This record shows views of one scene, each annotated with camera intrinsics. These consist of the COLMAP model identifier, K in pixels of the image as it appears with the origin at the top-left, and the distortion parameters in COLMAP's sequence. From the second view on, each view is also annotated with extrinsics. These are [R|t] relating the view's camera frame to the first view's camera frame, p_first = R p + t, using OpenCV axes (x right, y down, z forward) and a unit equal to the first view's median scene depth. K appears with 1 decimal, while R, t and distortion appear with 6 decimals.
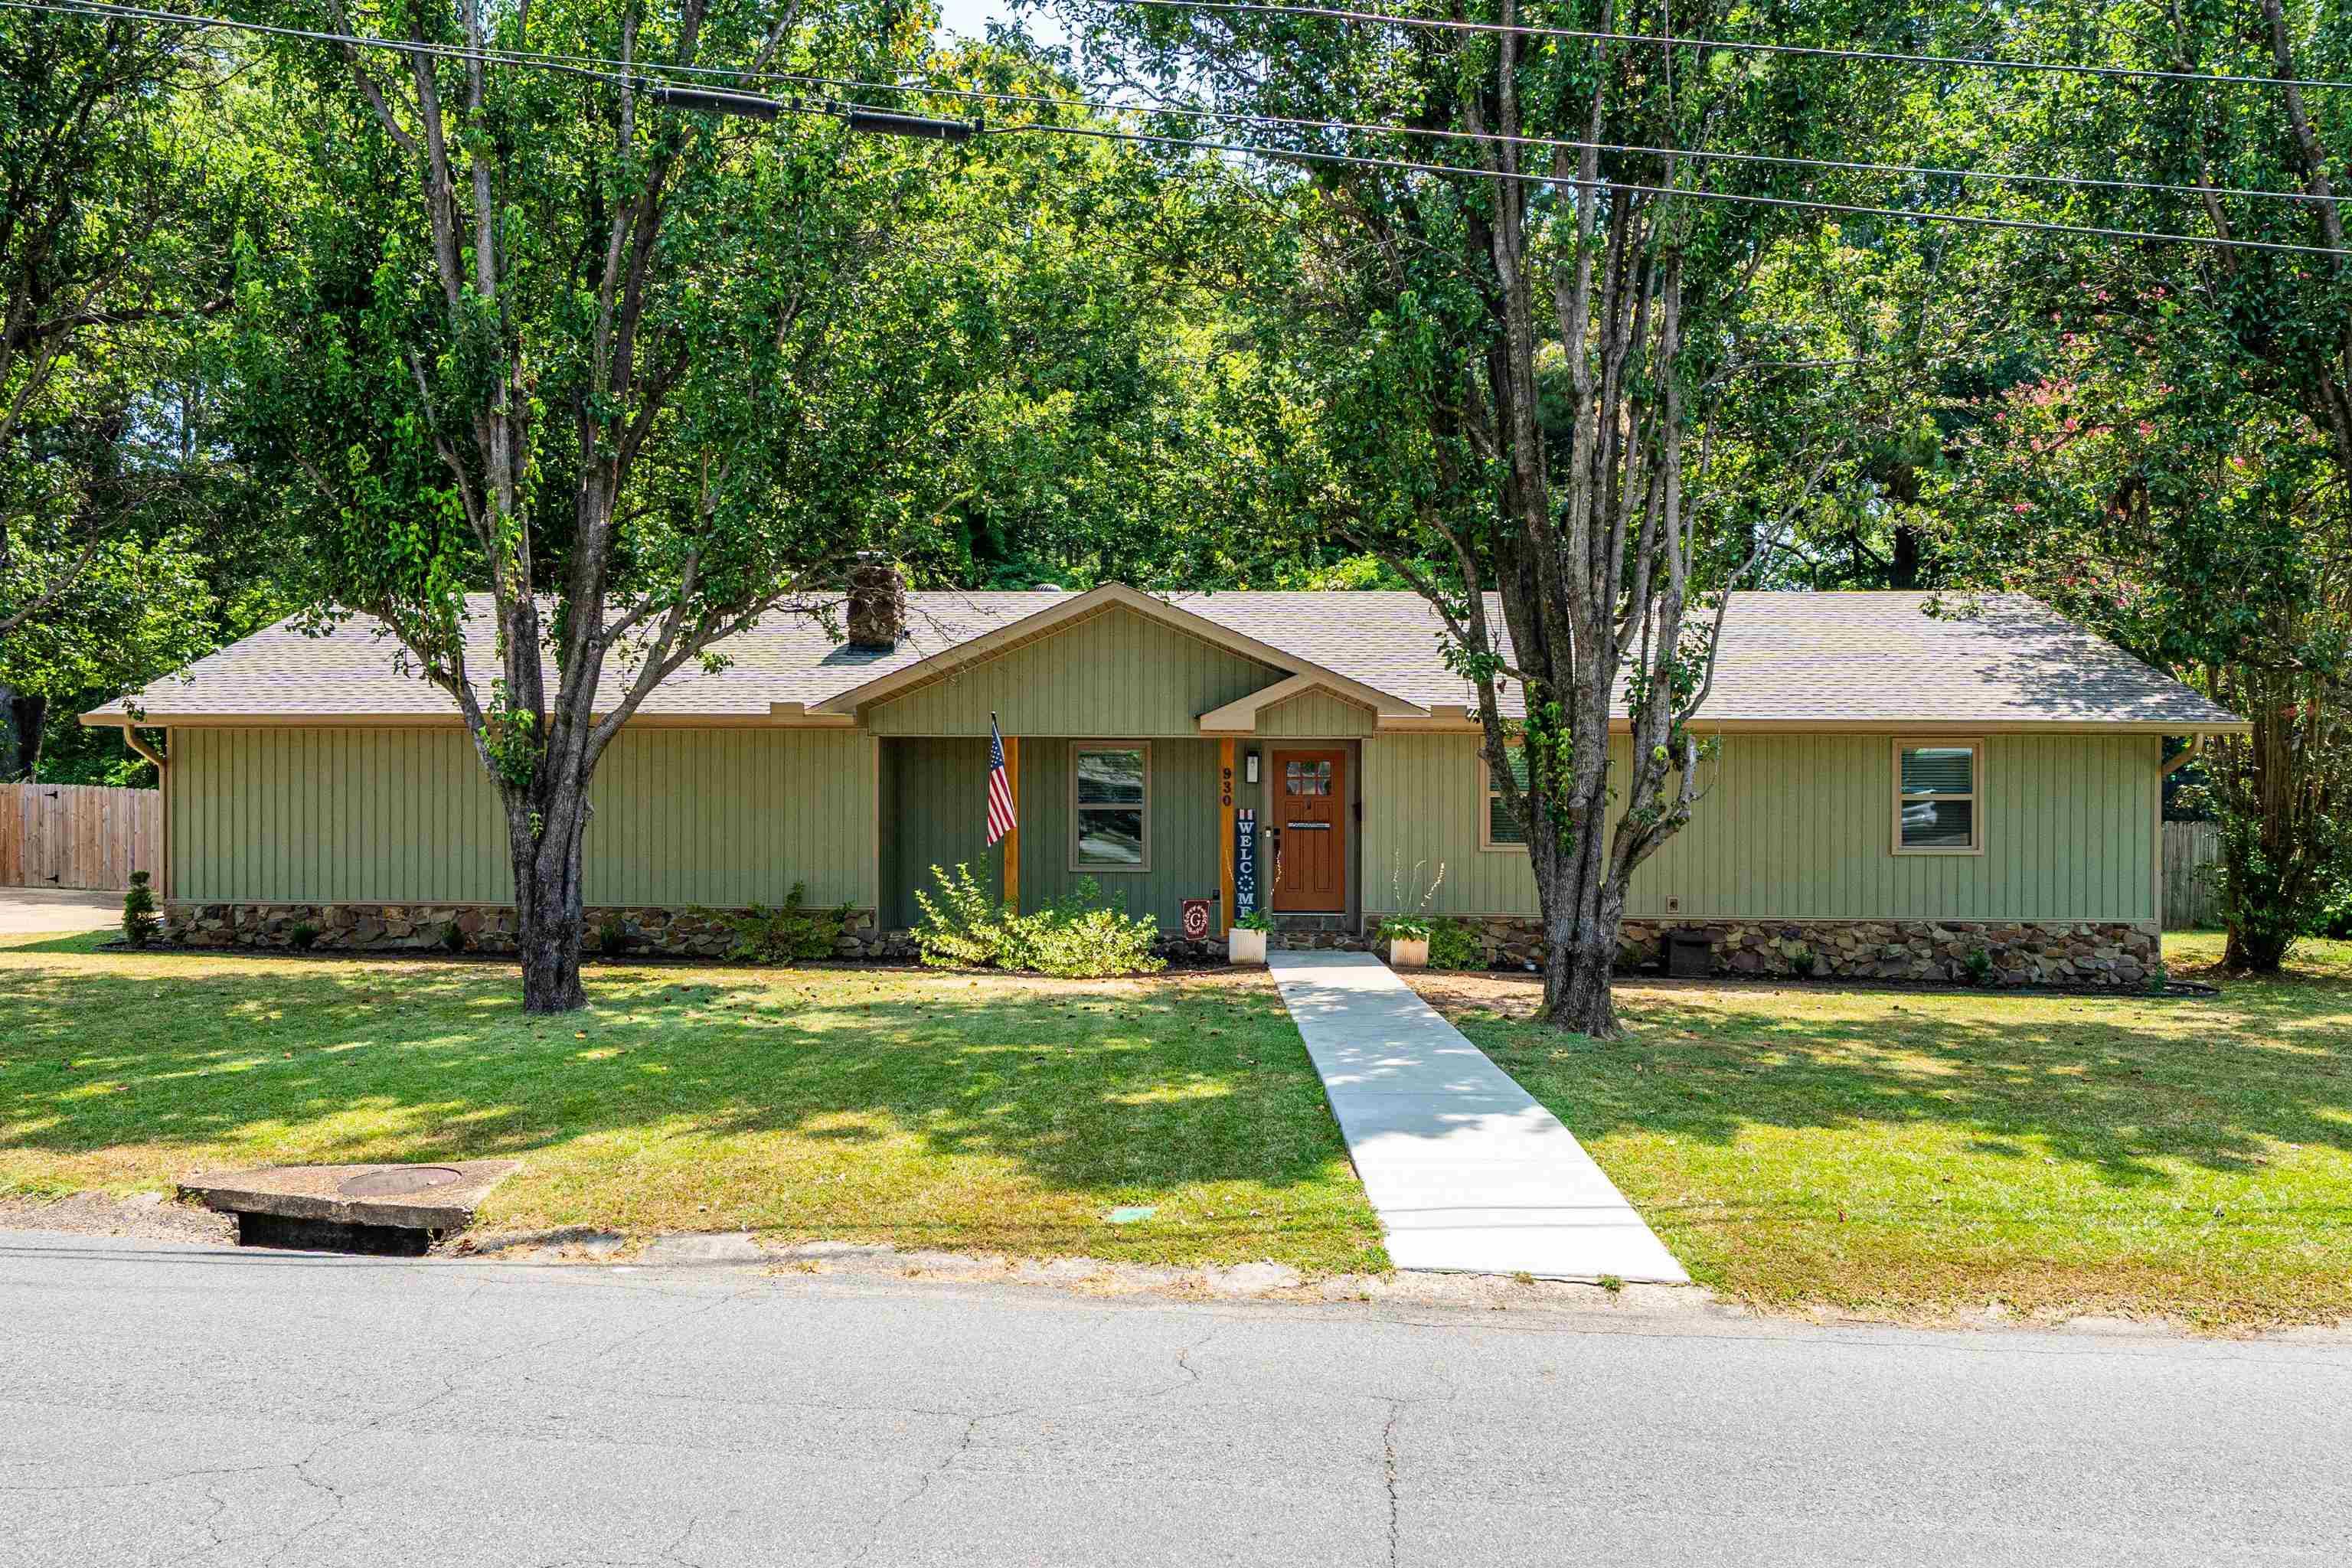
lens RADIAL K [[1716.6, 0, 1179.8], [0, 1716.6, 829.2], [0, 0, 1]] dist [0.012165, -0.003793]
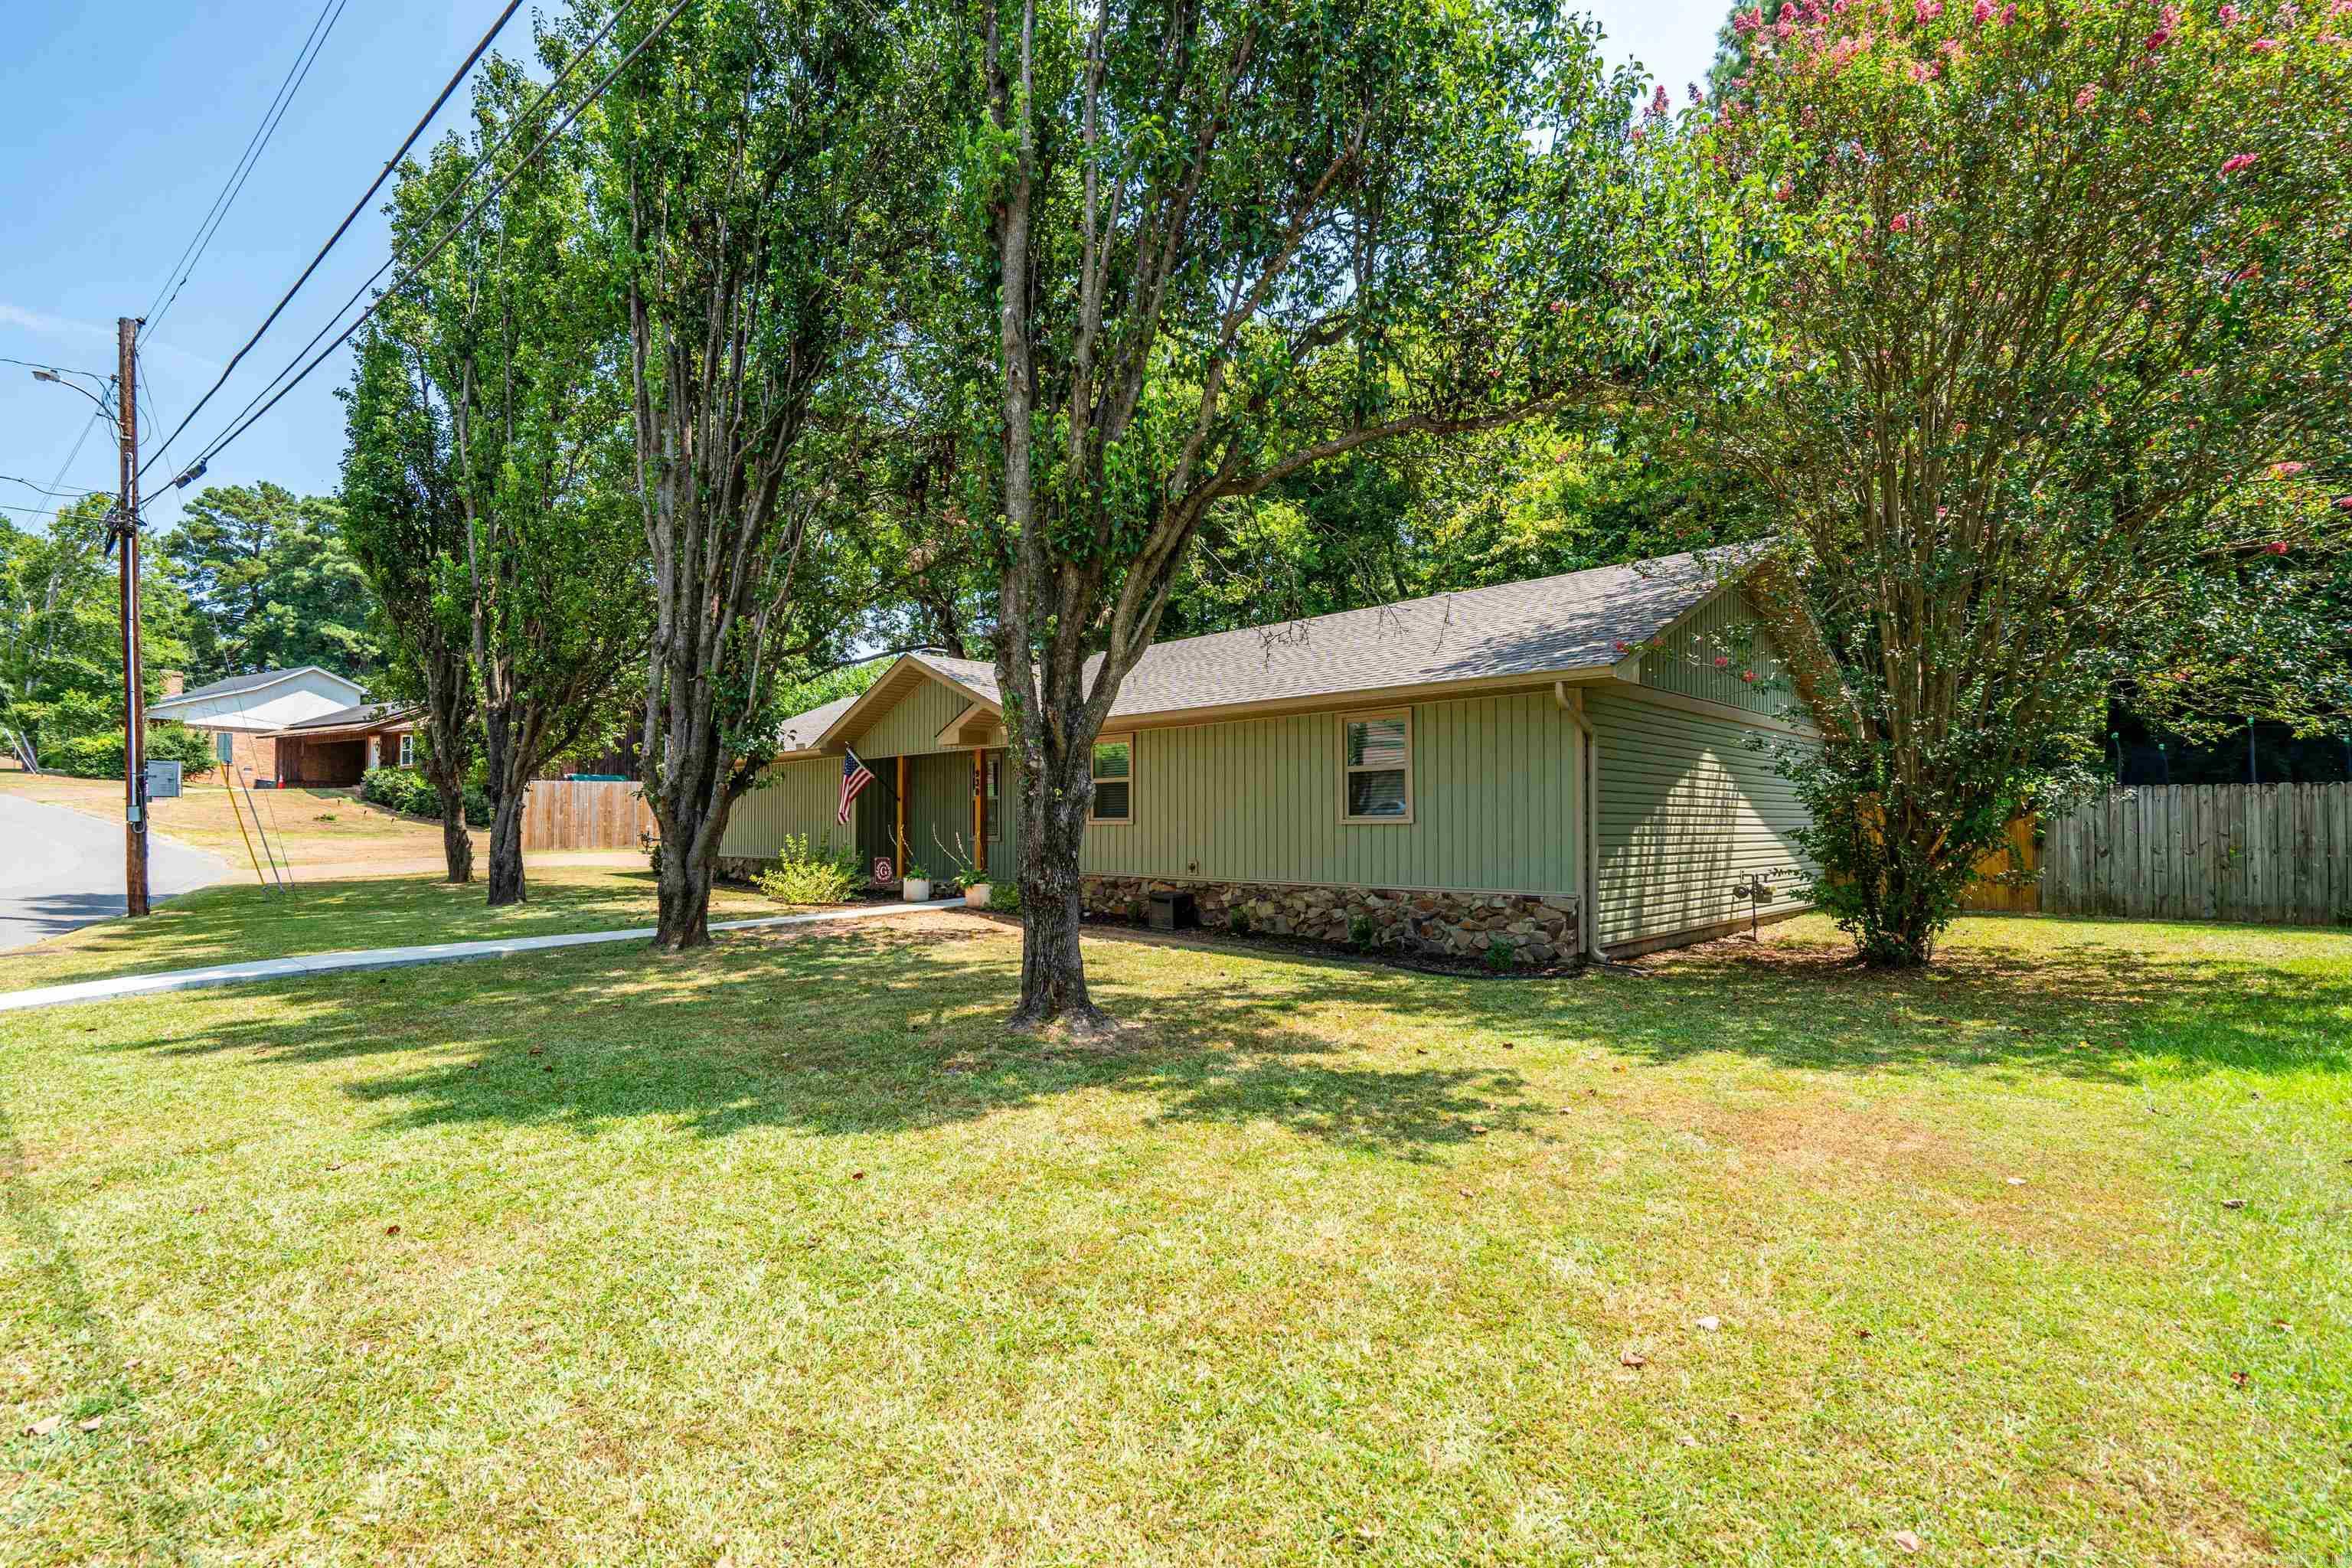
lens RADIAL K [[1066.6, 0, 1164.6], [0, 1066.6, 799.6], [0, 0, 1]] dist [0.003656, 0.000566]
pose [[0.725964, -0.026743, -0.687213, 0.794487], [0.002839, 0.999352, -0.035890, 0.022885], [0.687727, 0.024104, 0.725569, 0.447759]]
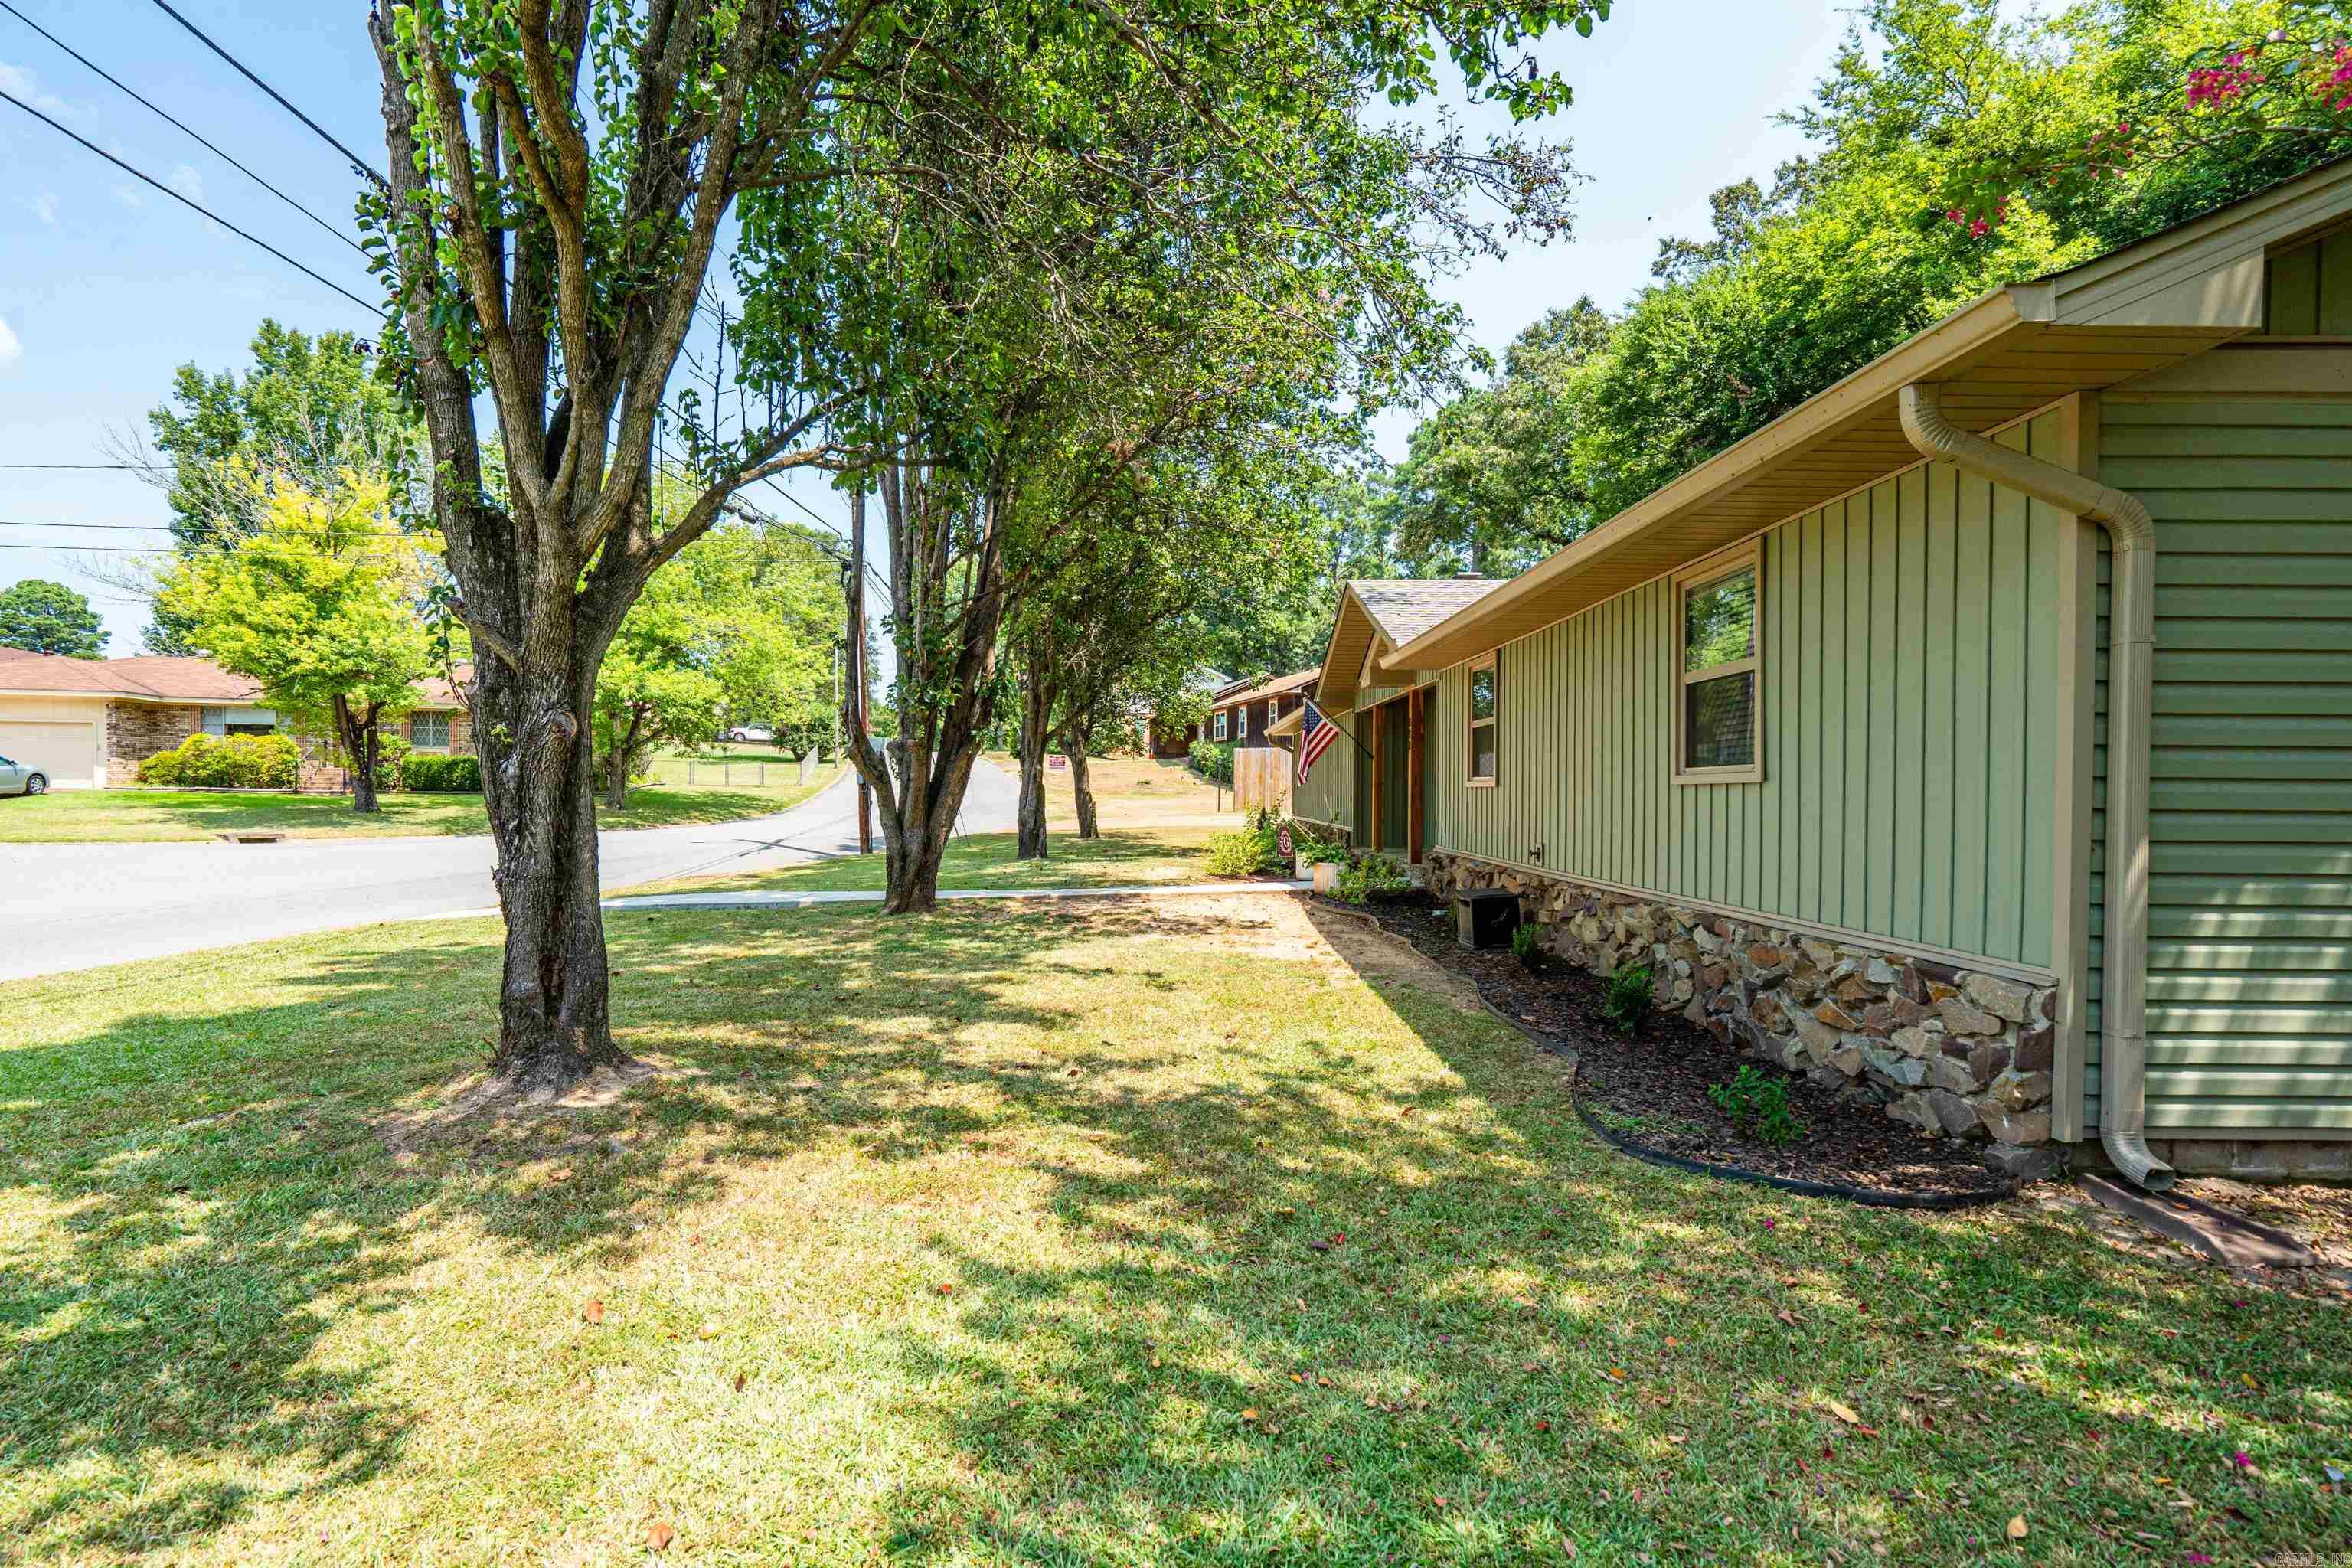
lens RADIAL K [[1066.6, 0, 1164.6], [0, 1066.6, 799.6], [0, 0, 1]] dist [0.003656, 0.000566]
pose [[0.026603, -0.000233, -0.999646, 0.762297], [-0.010523, 0.999945, -0.000513, 0.021723], [0.999591, 0.010533, 0.026599, 0.829443]]
